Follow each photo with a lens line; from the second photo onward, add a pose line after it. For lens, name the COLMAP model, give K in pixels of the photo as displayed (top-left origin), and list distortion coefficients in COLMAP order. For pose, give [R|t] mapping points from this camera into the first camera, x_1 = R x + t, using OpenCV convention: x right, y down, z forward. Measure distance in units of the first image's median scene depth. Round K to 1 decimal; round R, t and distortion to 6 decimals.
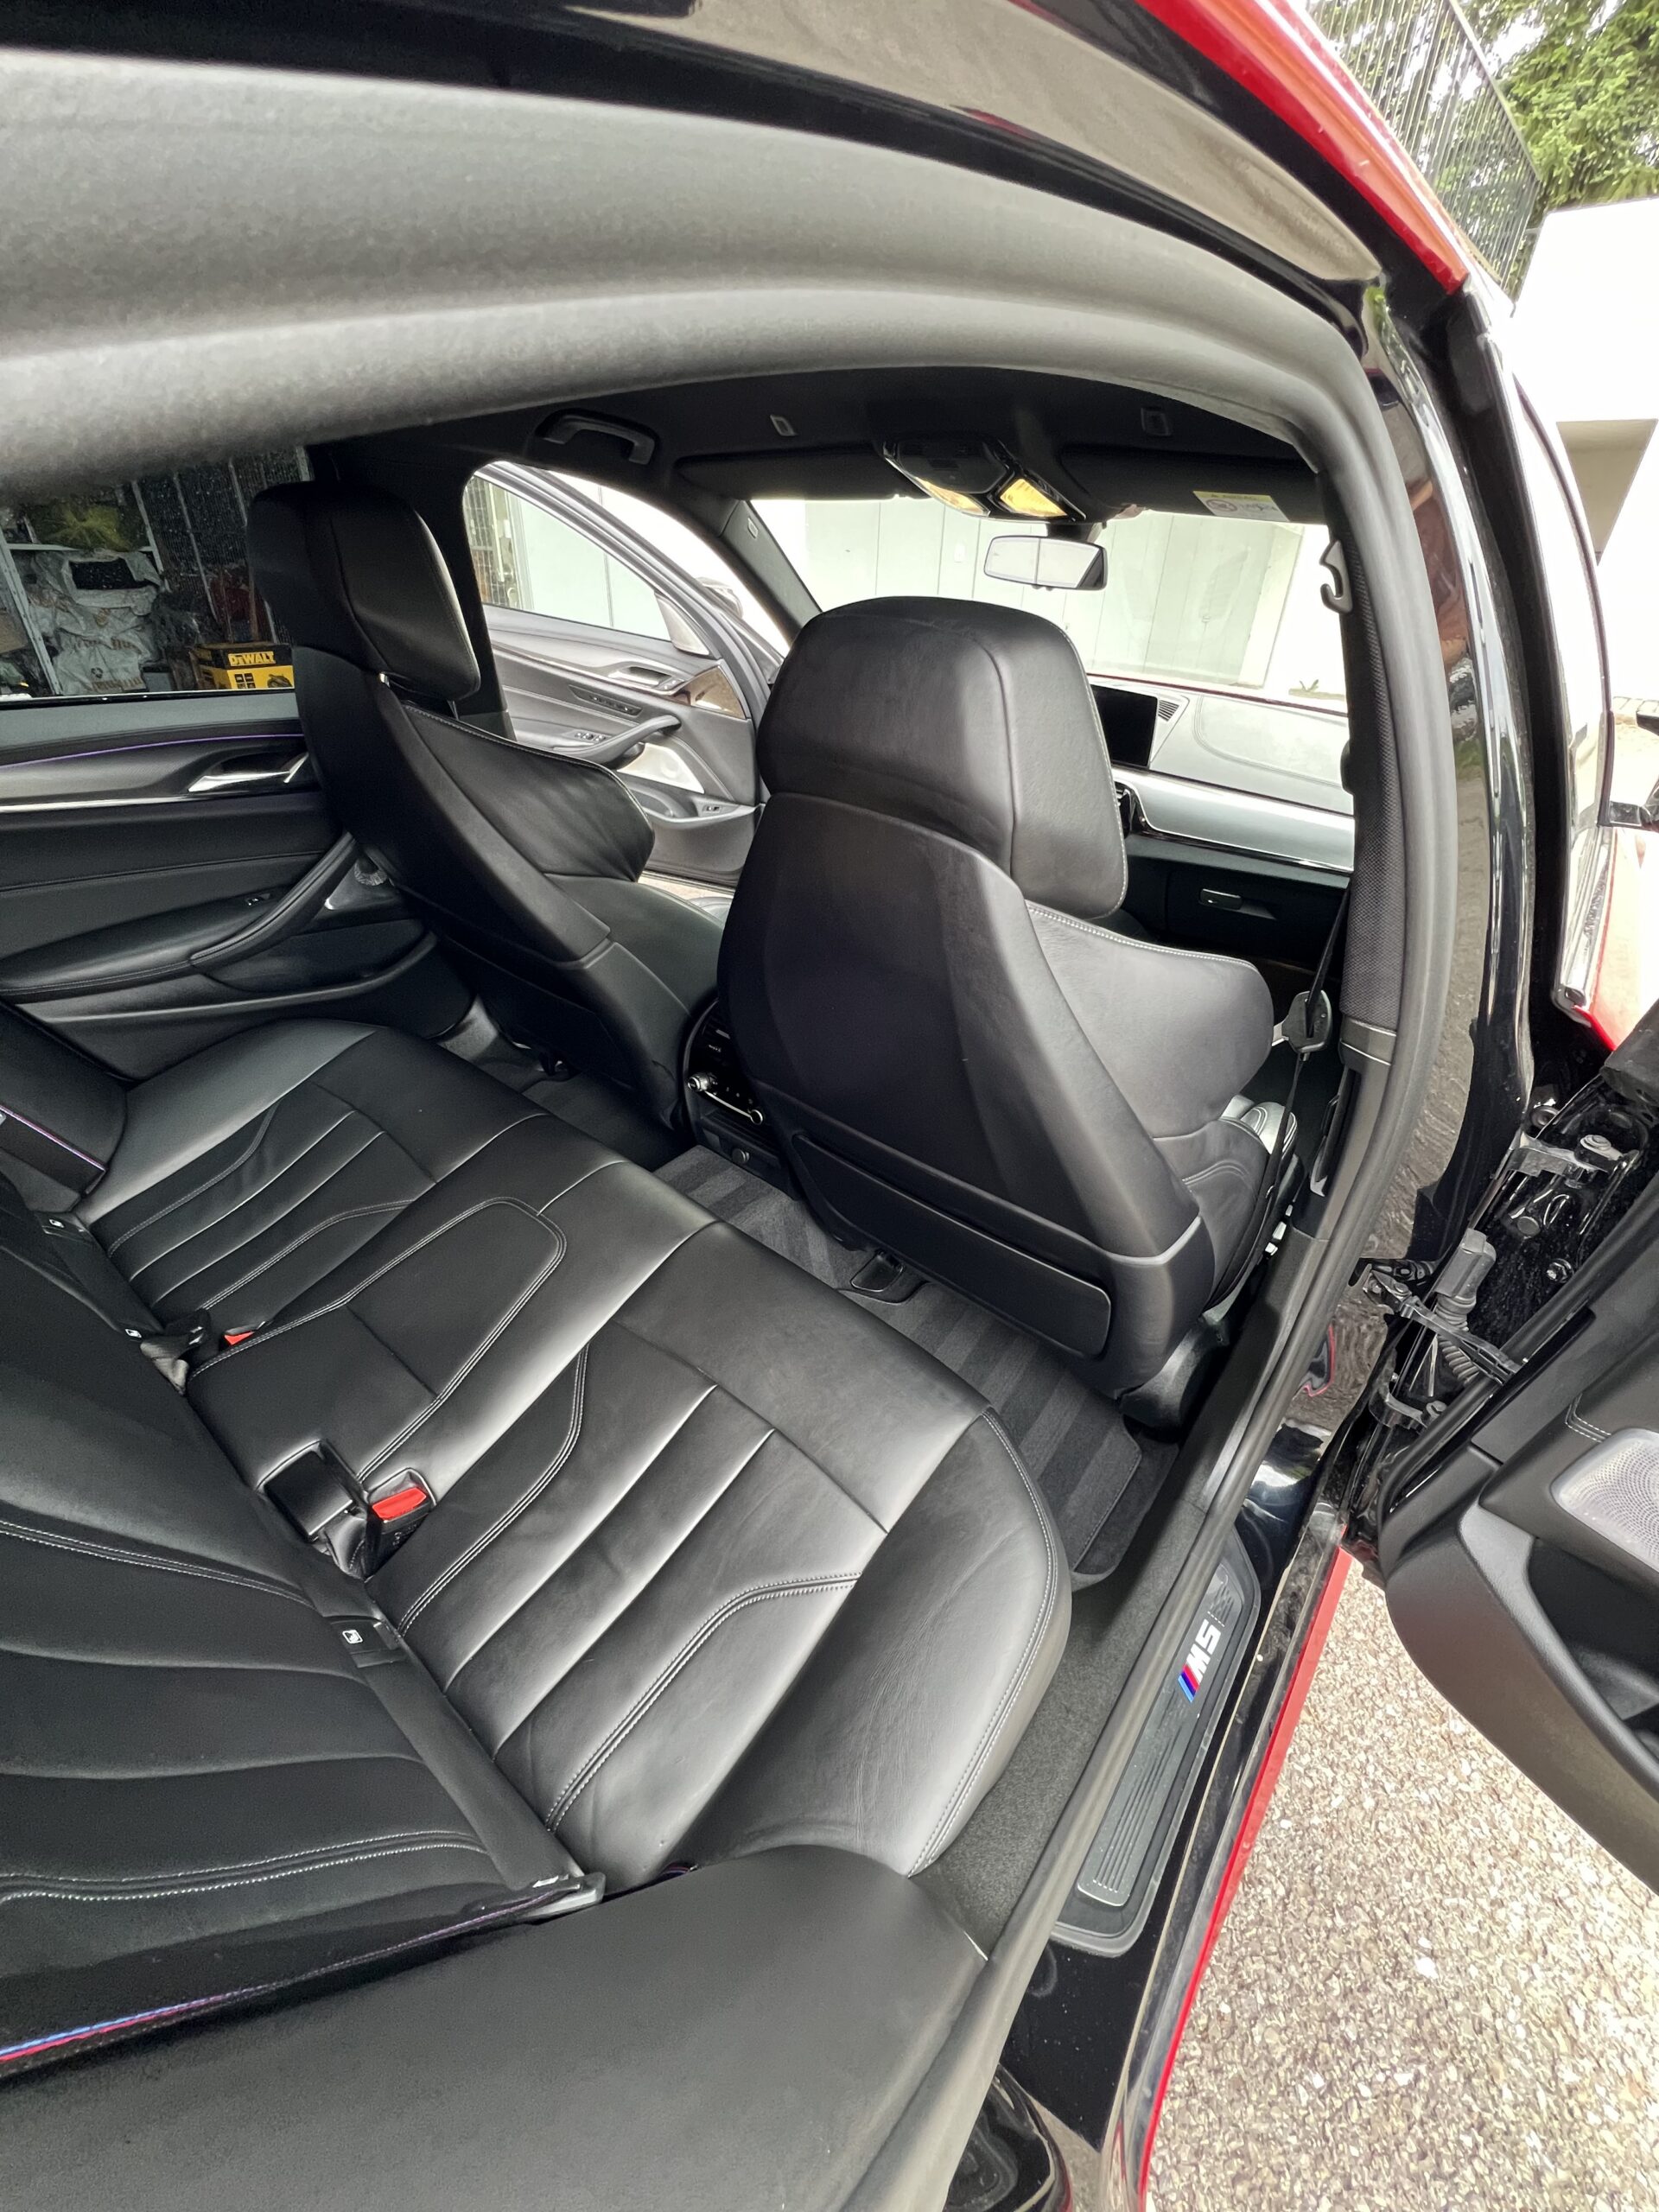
lens RADIAL K [[882.6, 0, 828.9], [0, 882.6, 1089.9], [0, 0, 1]] dist [-0.004185, -0.000147]
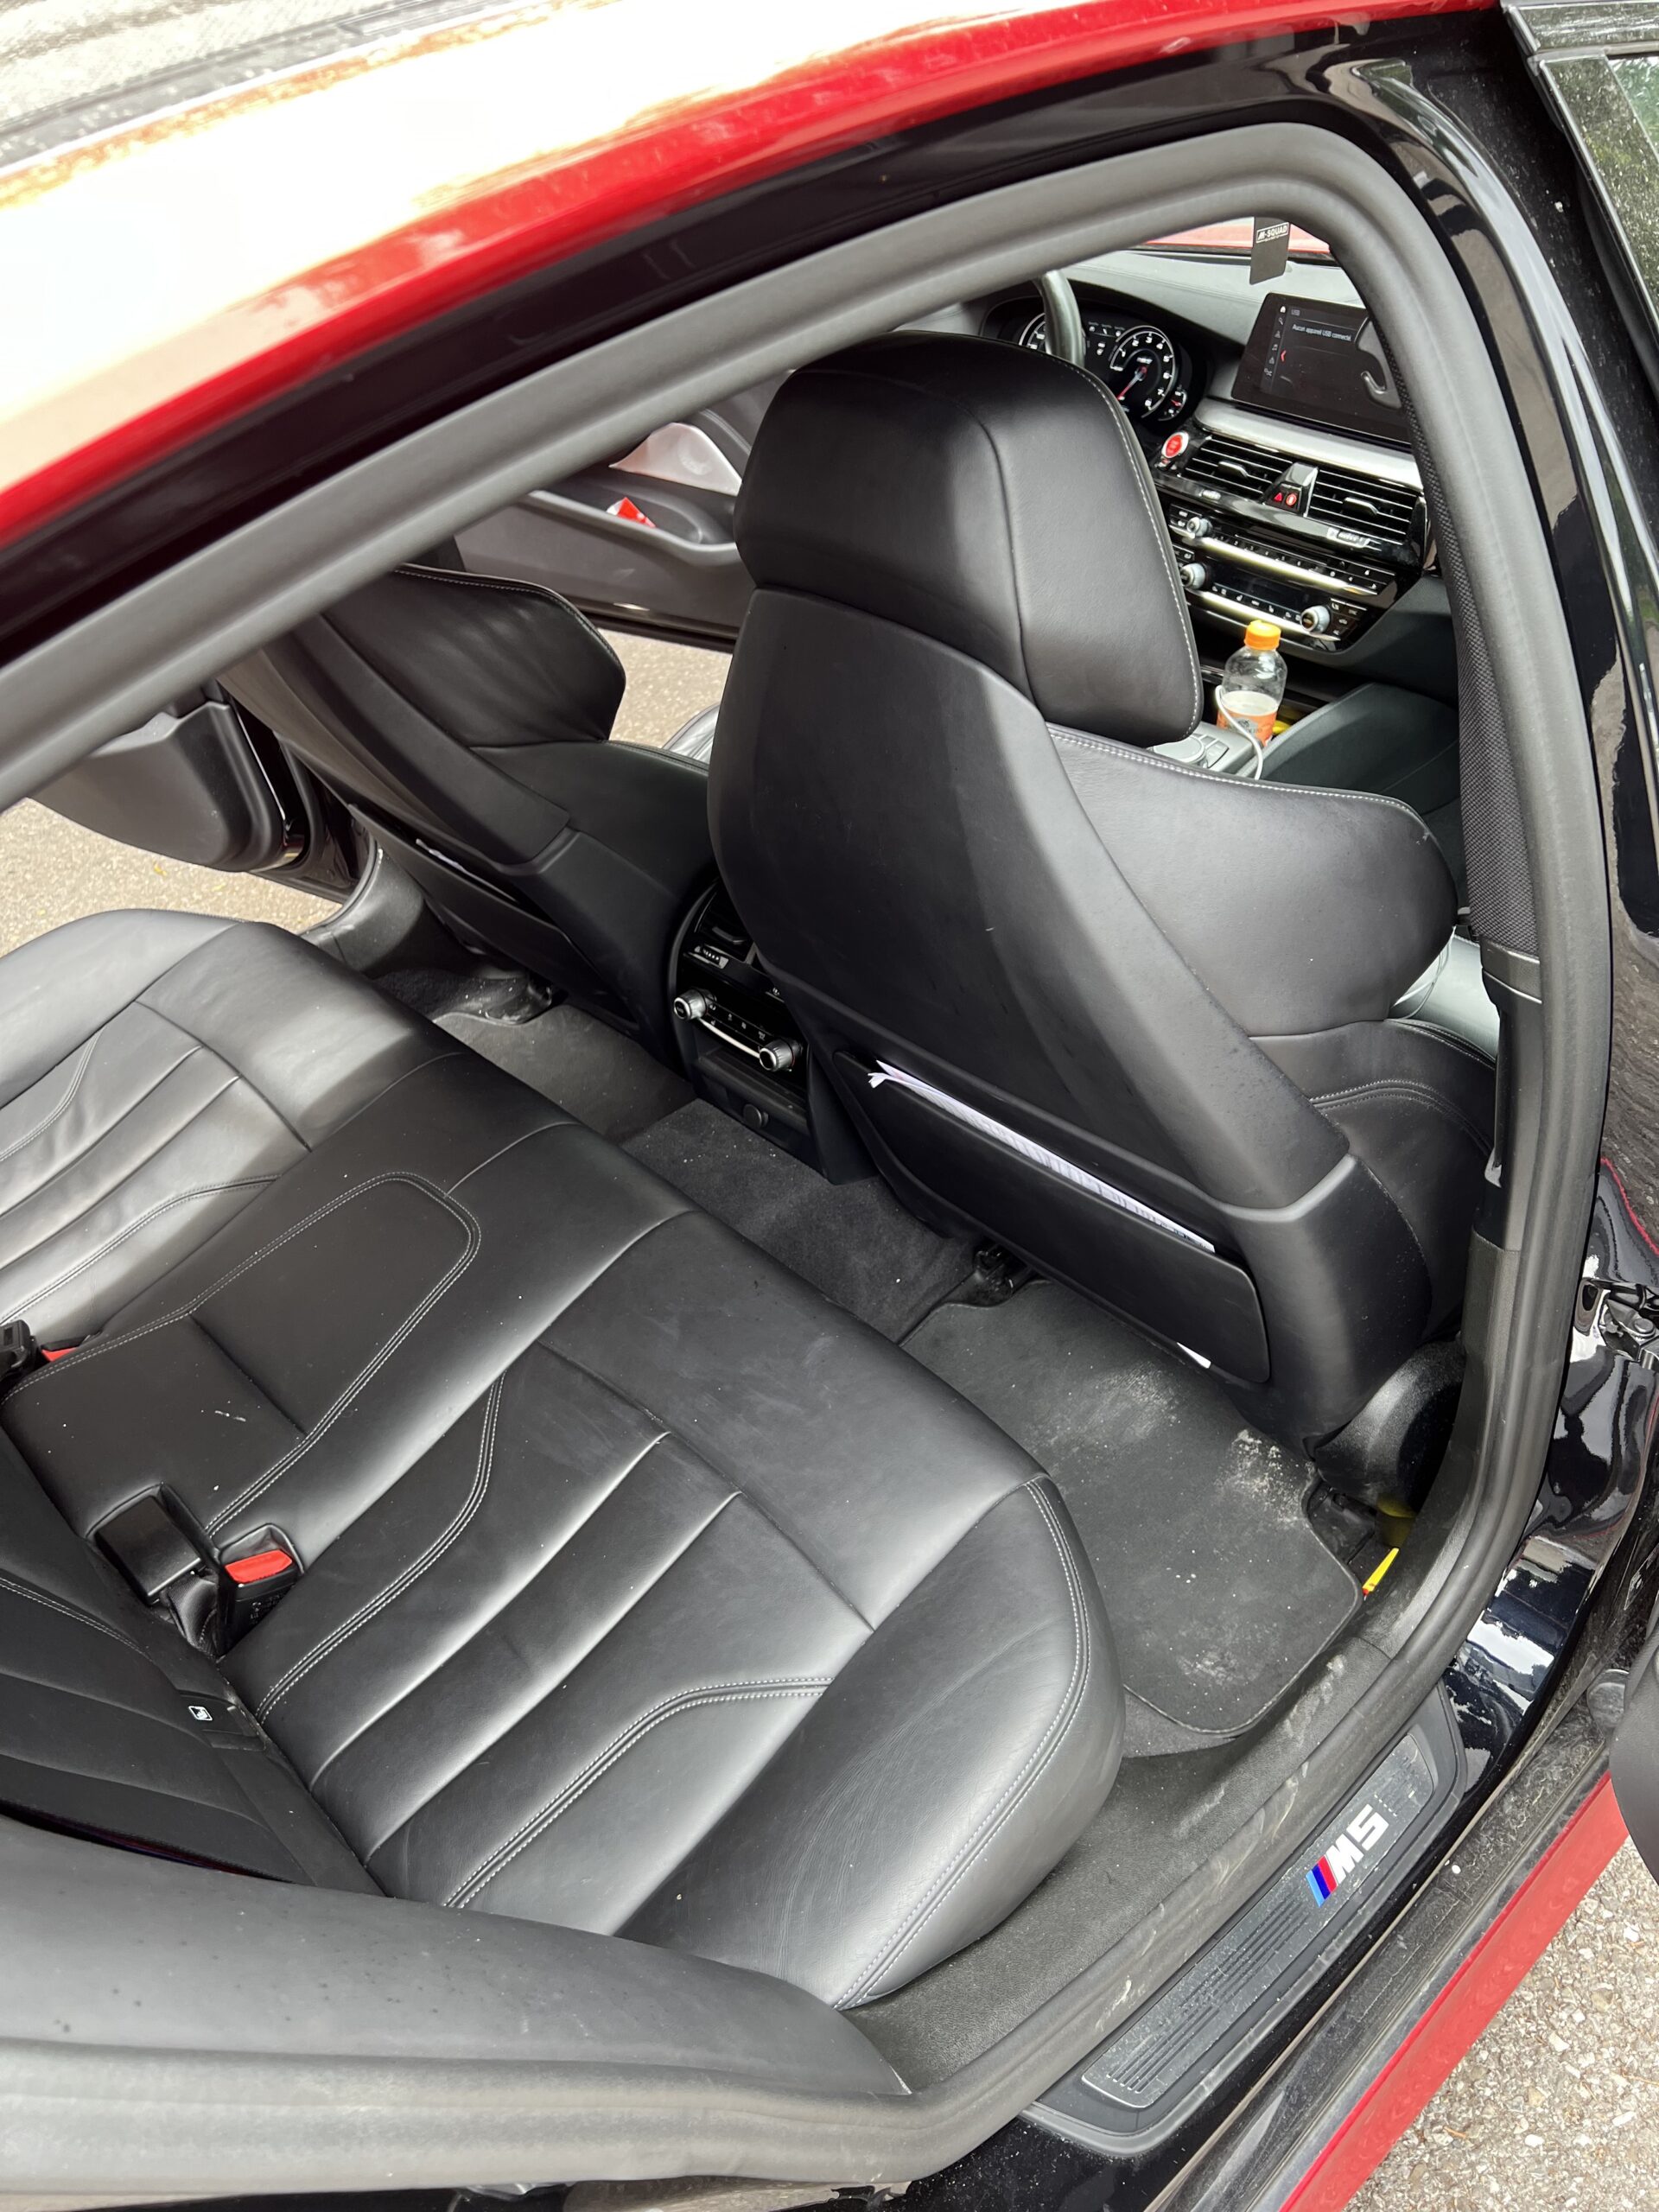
lens RADIAL K [[1719.2, 0, 829.5], [0, 1719.2, 1106.0], [0, 0, 1]] dist [-0.004095, -0.015964]
pose [[0.987117, 0.012820, -0.159487, 0.232943], [-0.002407, 0.997862, 0.065310, -0.025589], [0.159983, -0.064085, 0.985037, -0.358983]]
